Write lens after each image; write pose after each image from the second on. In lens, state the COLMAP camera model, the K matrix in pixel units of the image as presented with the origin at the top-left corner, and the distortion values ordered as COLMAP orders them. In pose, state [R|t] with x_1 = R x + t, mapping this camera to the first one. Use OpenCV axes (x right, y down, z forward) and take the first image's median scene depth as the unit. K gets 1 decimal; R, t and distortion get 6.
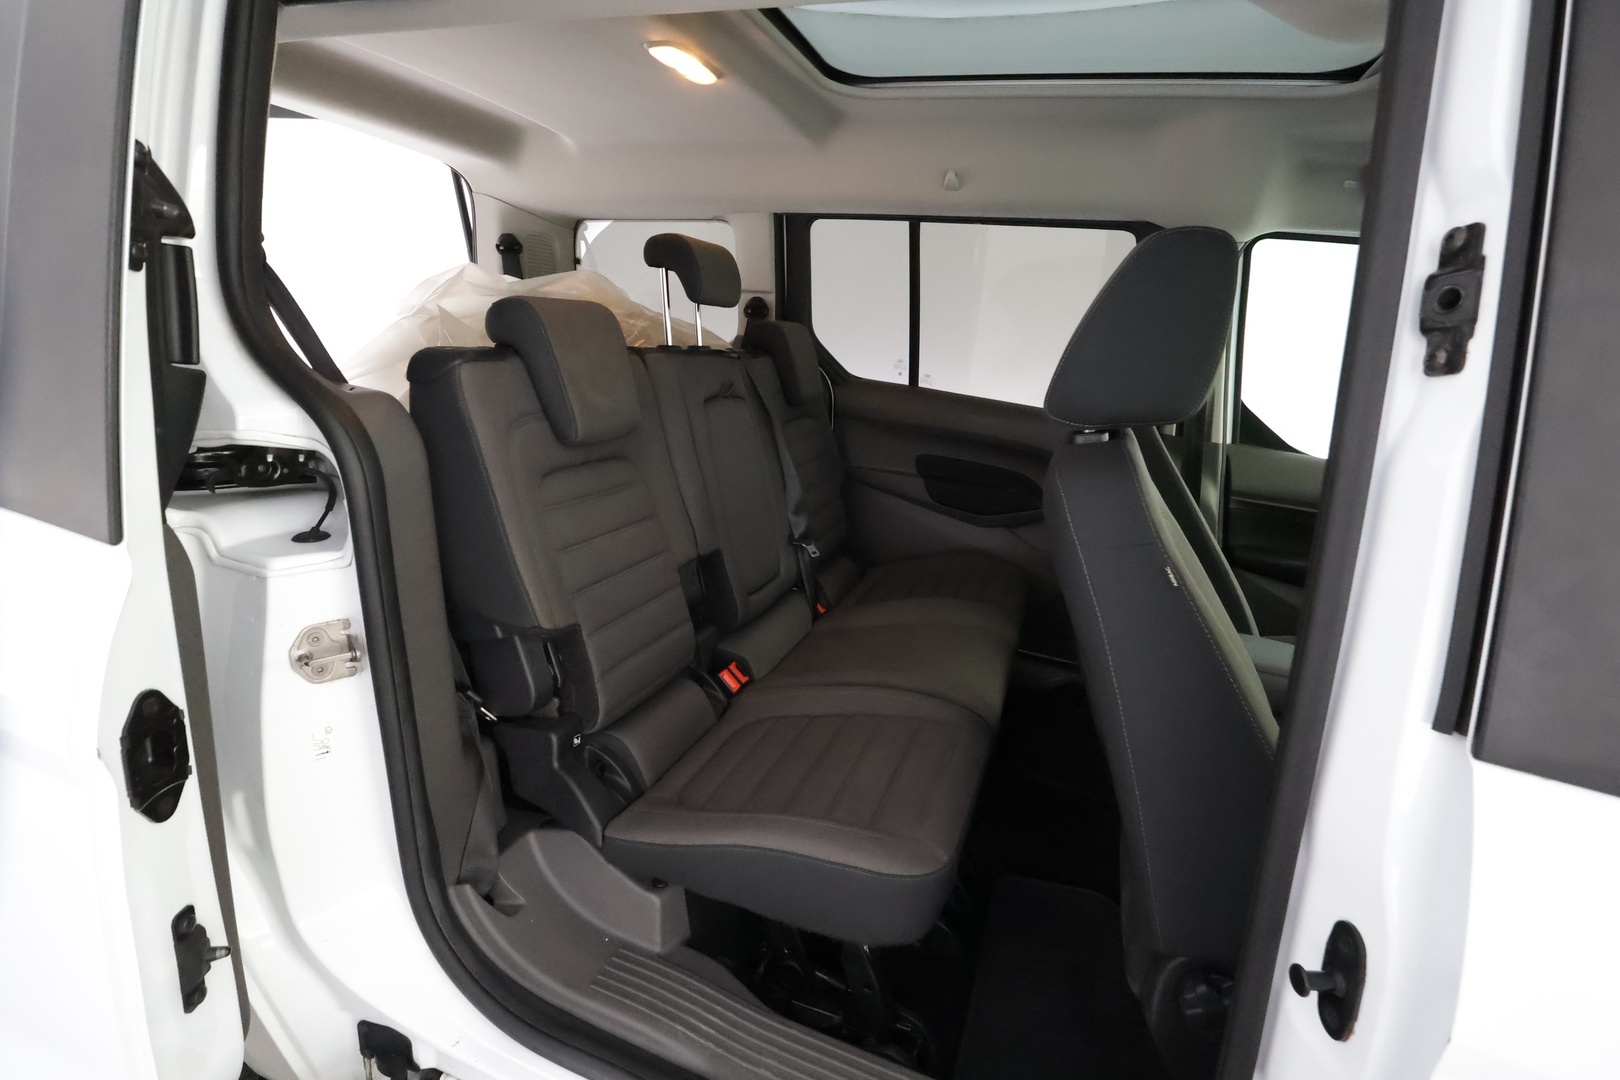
lens RADIAL K [[751.1, 0, 810.7], [0, 751.1, 531.7], [0, 0, 1]] dist [-0.010517, 0.000787]
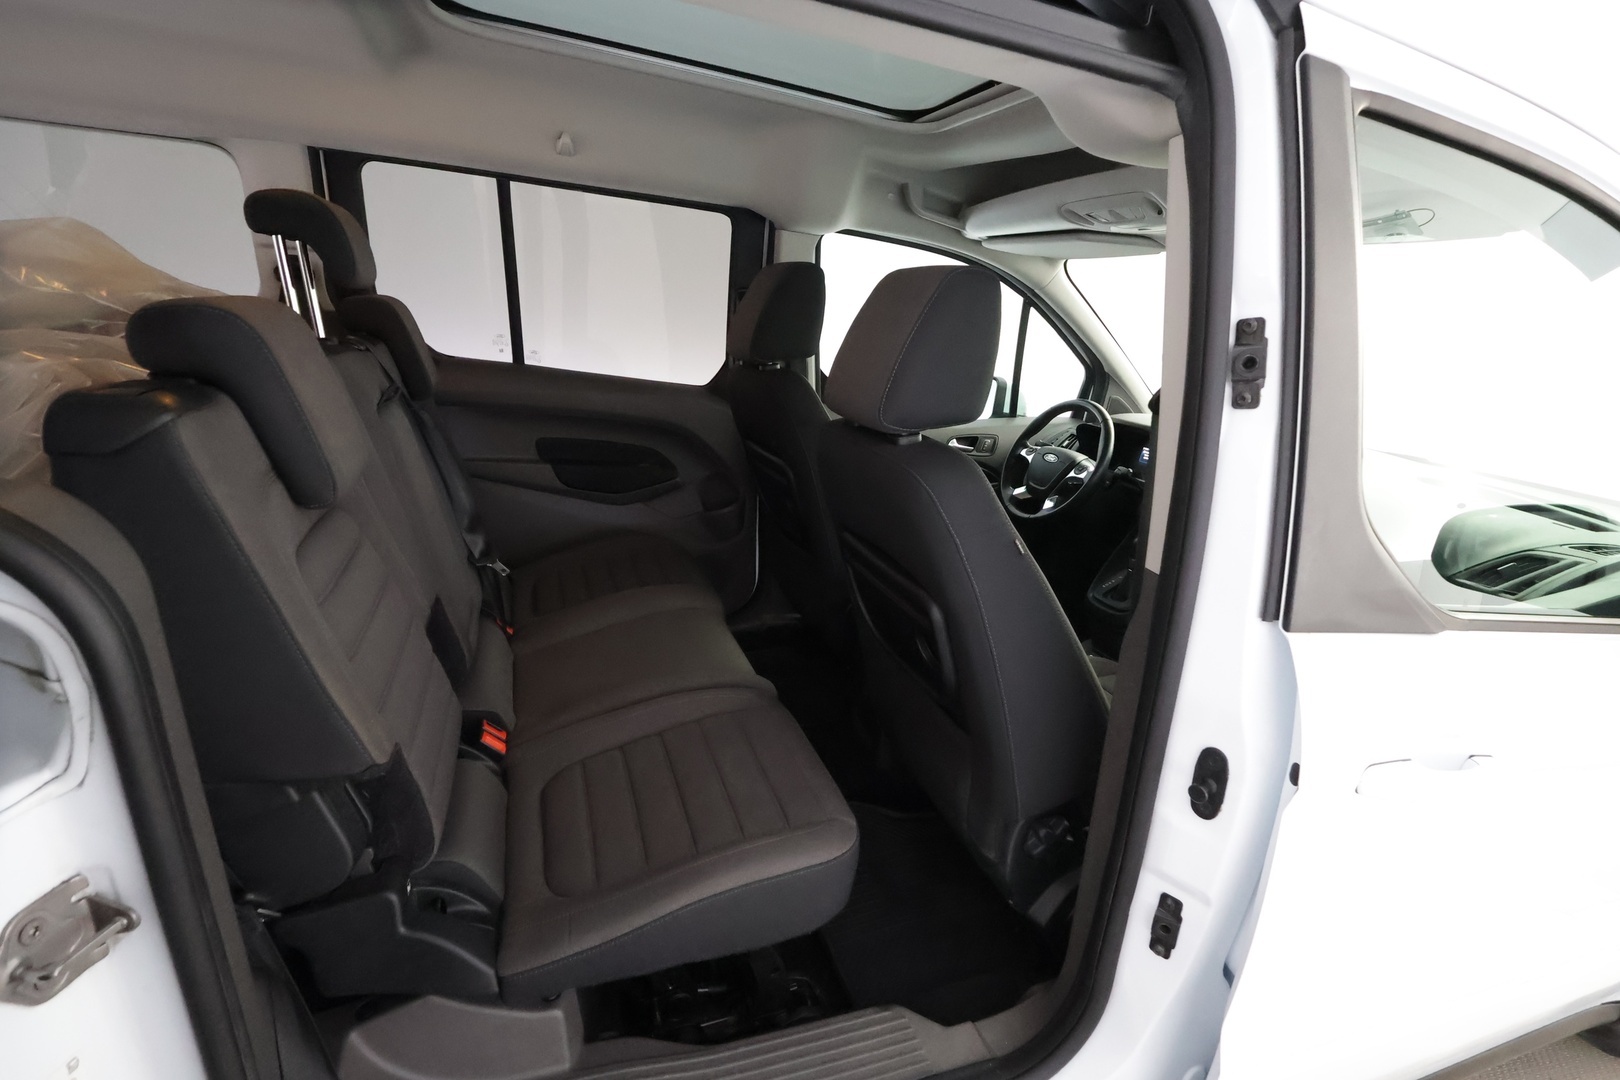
lens RADIAL K [[751.1, 0, 810.7], [0, 751.1, 531.7], [0, 0, 1]] dist [-0.010517, 0.000787]
pose [[0.757527, -0.179829, 0.627547, -0.347114], [0.132636, 0.983657, 0.121767, -0.099042], [-0.639188, -0.009007, 0.768998, 0.127150]]
